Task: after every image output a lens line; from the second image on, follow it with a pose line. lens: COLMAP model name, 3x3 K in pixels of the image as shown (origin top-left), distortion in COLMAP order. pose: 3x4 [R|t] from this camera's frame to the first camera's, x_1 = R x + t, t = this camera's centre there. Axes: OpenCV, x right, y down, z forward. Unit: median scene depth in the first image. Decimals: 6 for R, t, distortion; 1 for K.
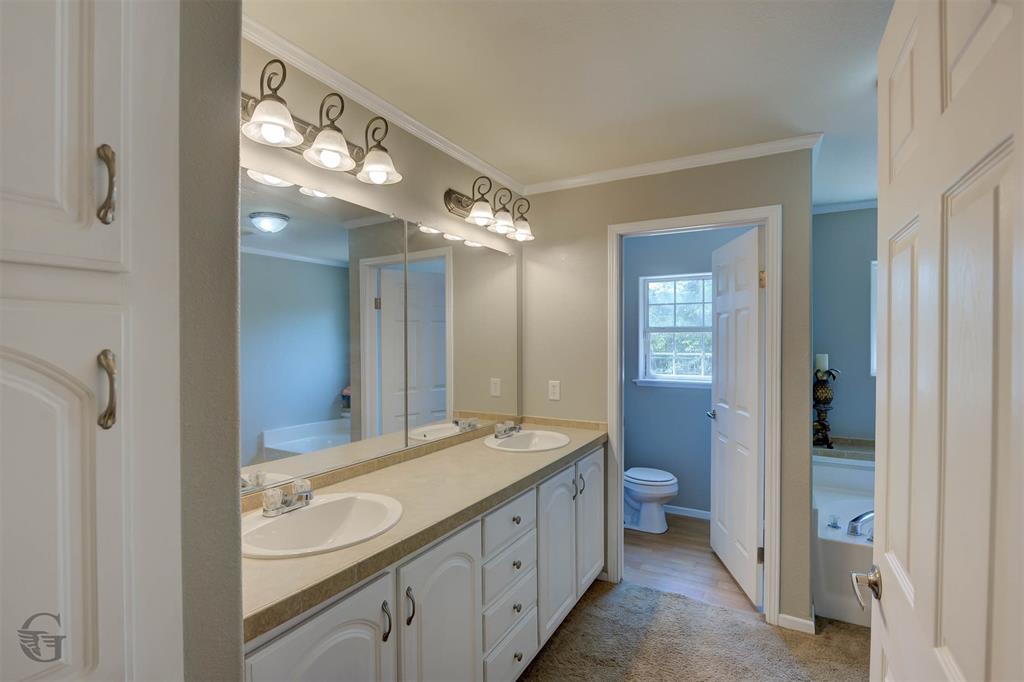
lens RADIAL K [[458.1, 0, 512.0], [0, 458.1, 341.0], [0, 0, 1]] dist [-0.009298, 0.000500]
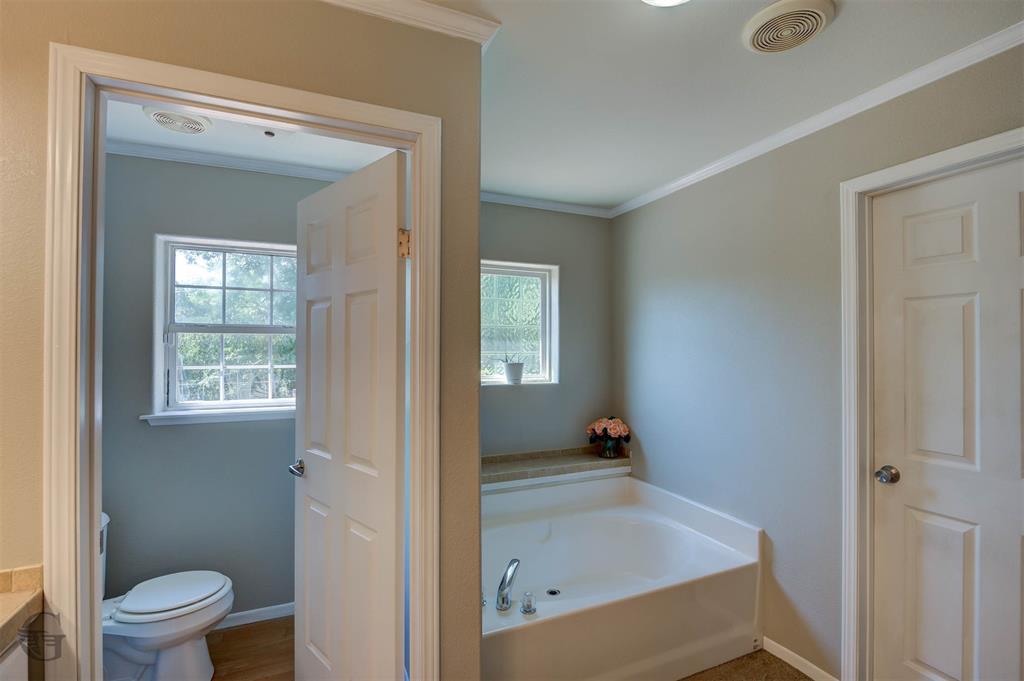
lens RADIAL K [[458.1, 0, 512.0], [0, 458.1, 340.5], [0, 0, 1]] dist [-0.009298, 0.000500]
pose [[0.600115, 0.007242, 0.799881, 0.103605], [0.001422, 0.999948, -0.010120, -0.001501], [-0.799912, 0.007211, 0.600074, 0.345082]]
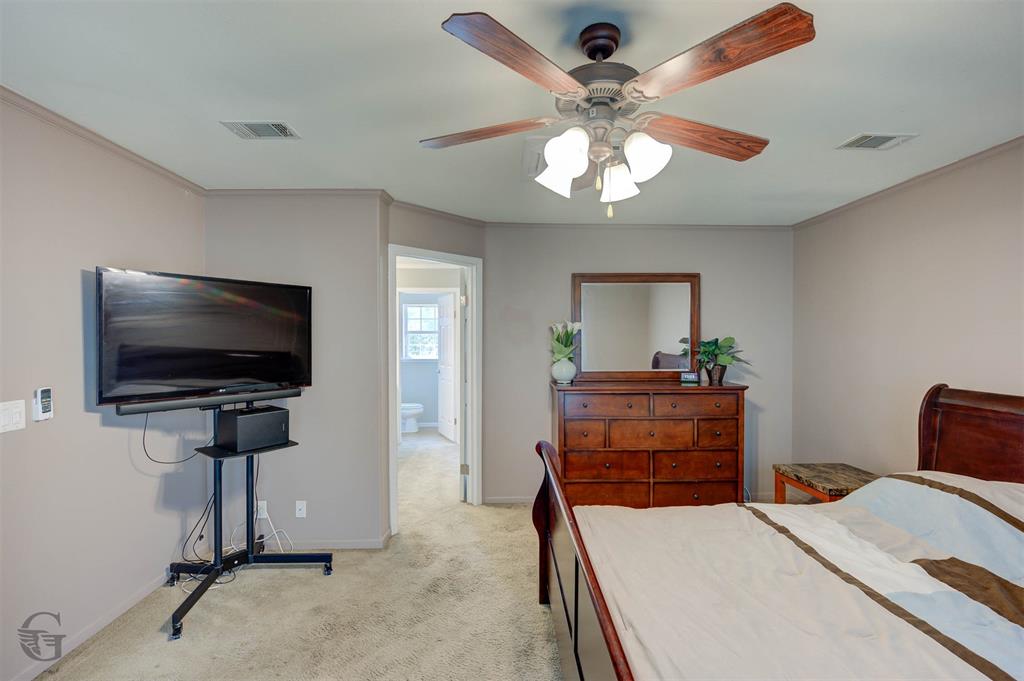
lens RADIAL K [[458.1, 0, 512.0], [0, 458.1, 340.5], [0, 0, 1]] dist [-0.009298, 0.000500]
pose [[0.852789, -0.006493, 0.522215, -0.358620], [0.005651, 0.999979, 0.003204, 0.005256], [-0.522225, 0.000219, 0.852808, -0.931689]]
